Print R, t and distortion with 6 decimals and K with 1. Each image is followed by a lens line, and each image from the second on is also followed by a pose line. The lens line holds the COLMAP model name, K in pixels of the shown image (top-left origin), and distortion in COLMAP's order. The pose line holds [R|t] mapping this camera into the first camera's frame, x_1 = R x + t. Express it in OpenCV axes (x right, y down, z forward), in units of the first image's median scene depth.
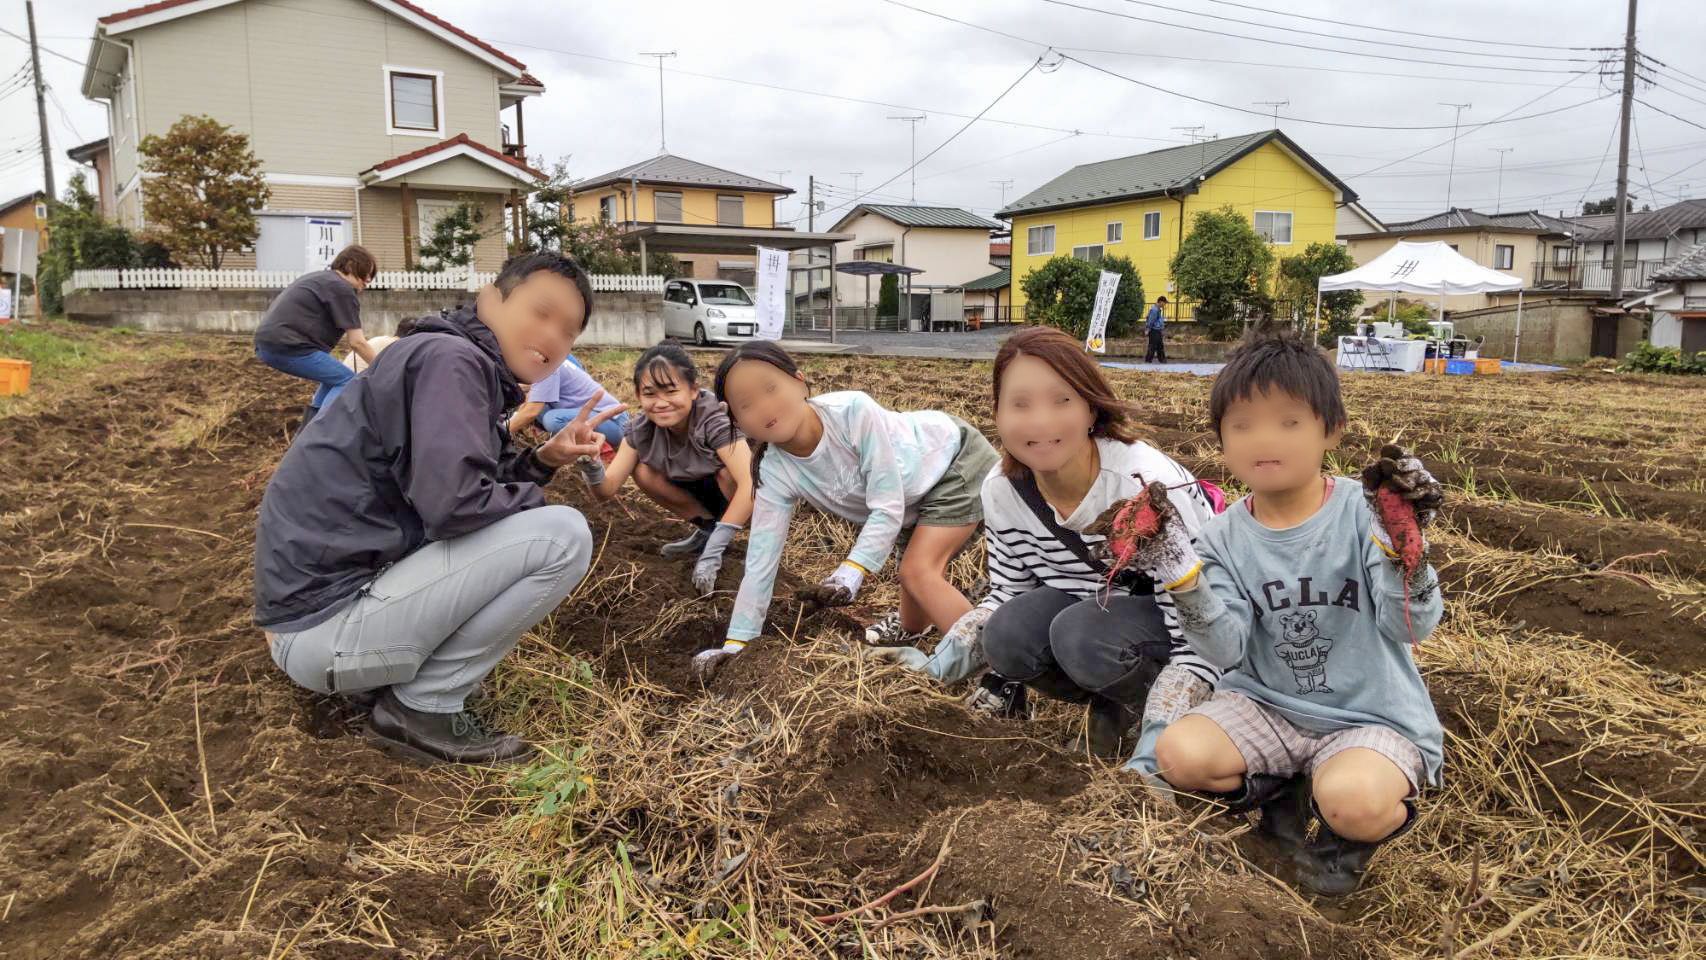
lens RADIAL K [[1138.7, 0, 853.0], [0, 1138.7, 480.0], [0, 0, 1]] dist [0.078837, -0.131823]
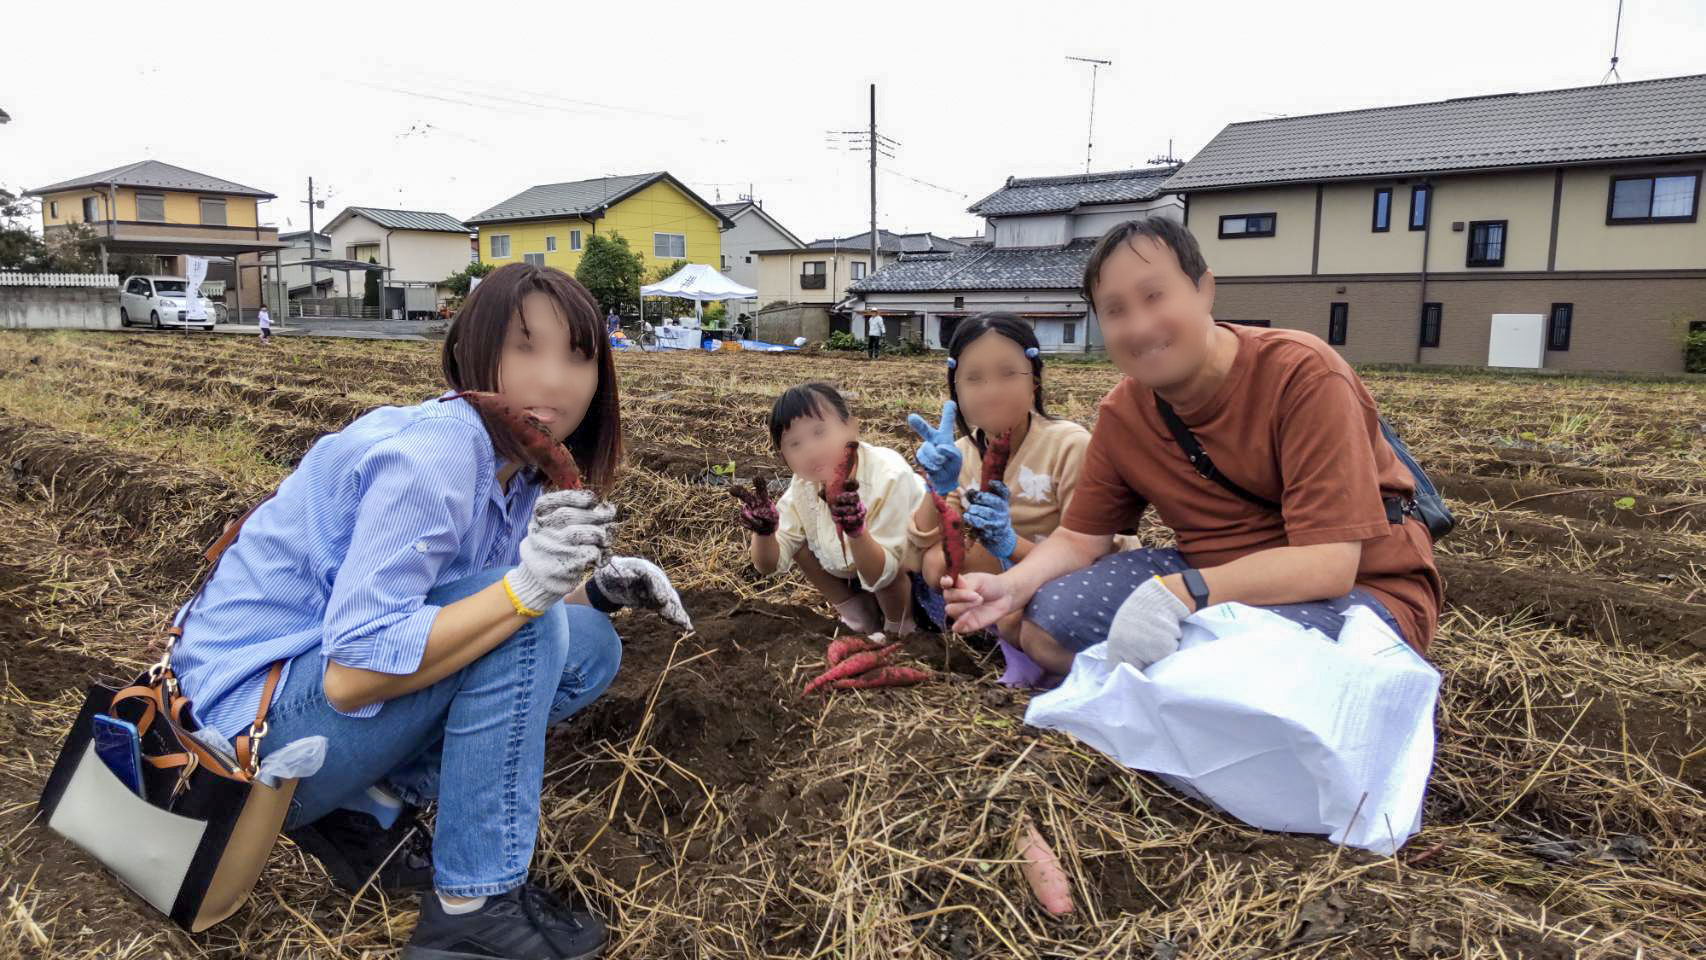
lens RADIAL K [[1138.7, 0, 853.0], [0, 1138.7, 480.0], [0, 0, 1]] dist [0.078837, -0.131823]
pose [[0.943990, -0.038098, 0.327766, 0.185322], [0.035754, 0.999274, 0.013176, 0.065012], [-0.328030, -0.000719, 0.944667, -0.494349]]
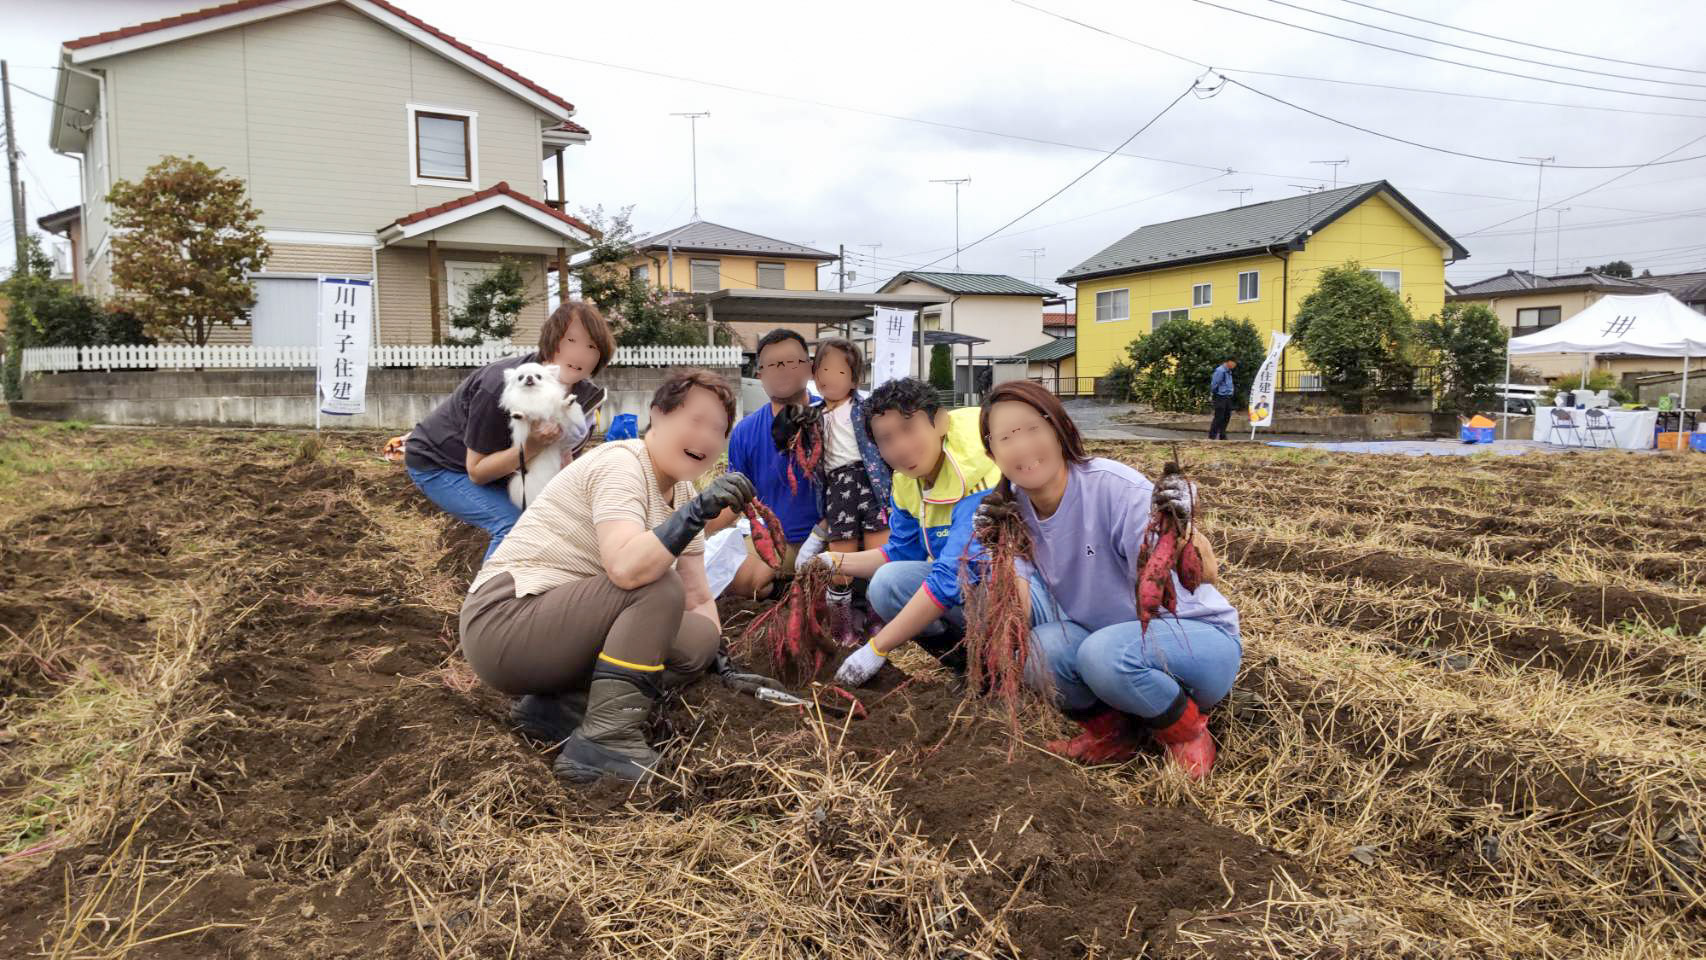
lens RADIAL K [[1138.7, 0, 853.0], [0, 1138.7, 480.0], [0, 0, 1]] dist [0.078837, -0.131823]
pose [[0.999840, -0.015546, 0.008811, -0.090120], [0.016086, 0.997759, -0.064949, -0.025128], [-0.007781, 0.065080, 0.997850, 0.169048]]
